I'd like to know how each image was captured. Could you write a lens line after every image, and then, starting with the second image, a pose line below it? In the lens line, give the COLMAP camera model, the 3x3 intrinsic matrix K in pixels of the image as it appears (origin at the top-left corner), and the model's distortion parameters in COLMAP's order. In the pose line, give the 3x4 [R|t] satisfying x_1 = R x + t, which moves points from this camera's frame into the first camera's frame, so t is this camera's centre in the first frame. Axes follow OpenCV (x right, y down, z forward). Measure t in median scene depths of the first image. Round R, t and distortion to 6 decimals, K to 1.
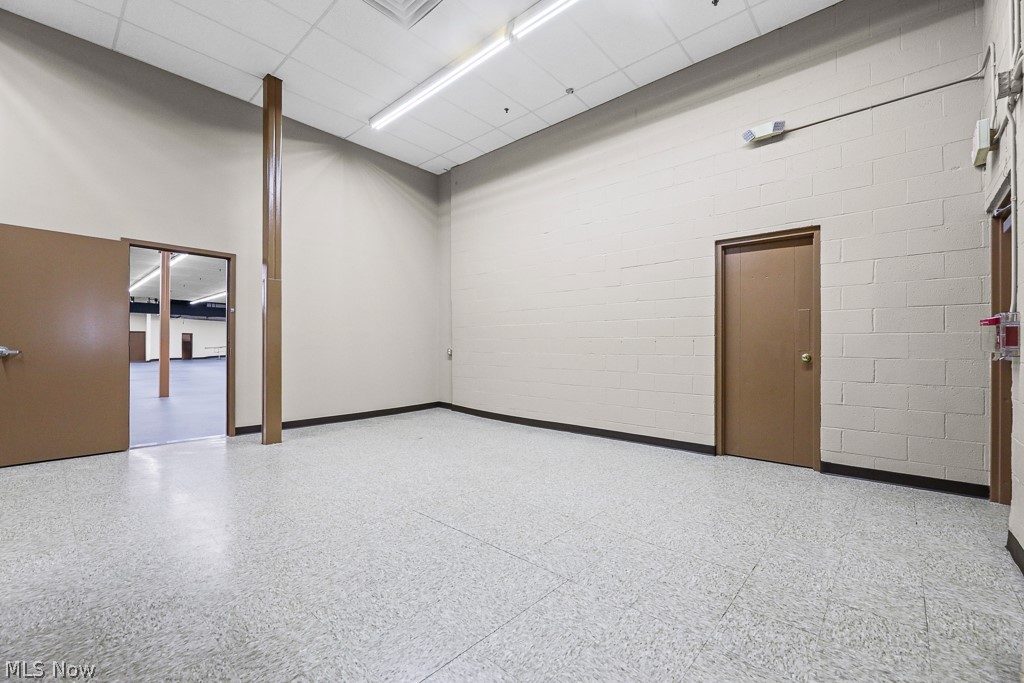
lens RADIAL K [[426.9, 0, 515.4], [0, 426.9, 347.3], [0, 0, 1]] dist [0.002437, -0.000502]
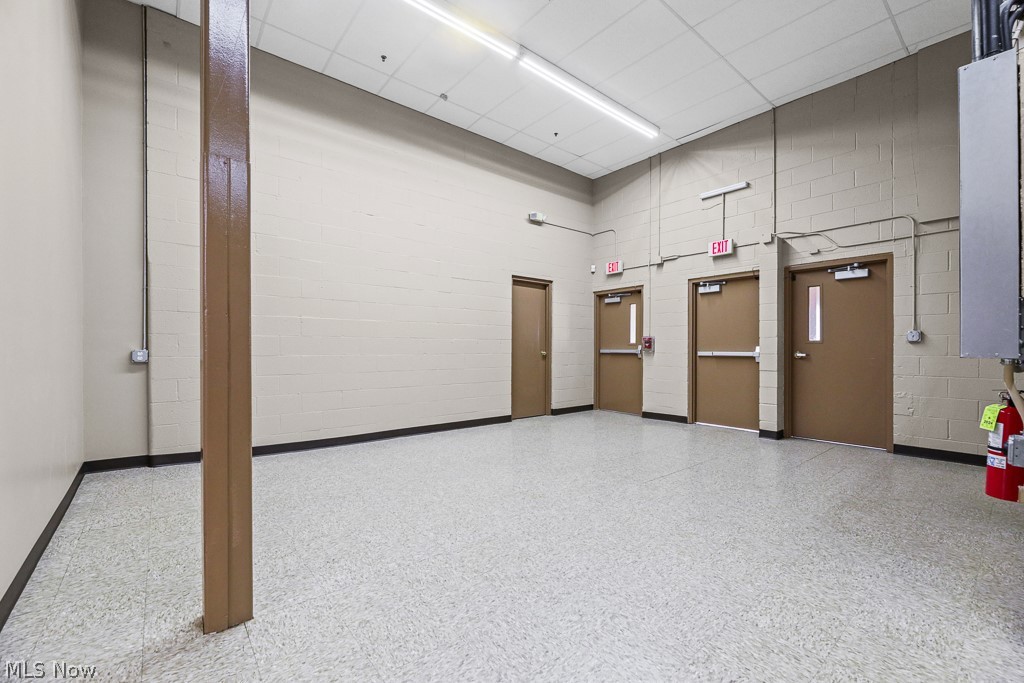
lens RADIAL K [[426.9, 0, 515.4], [0, 426.9, 347.3], [0, 0, 1]] dist [0.002437, -0.000502]
pose [[0.139397, -0.002515, 0.990233, -1.292338], [0.002135, 0.999995, 0.002239, -0.005338], [-0.990234, 0.001802, 0.139402, 1.035570]]
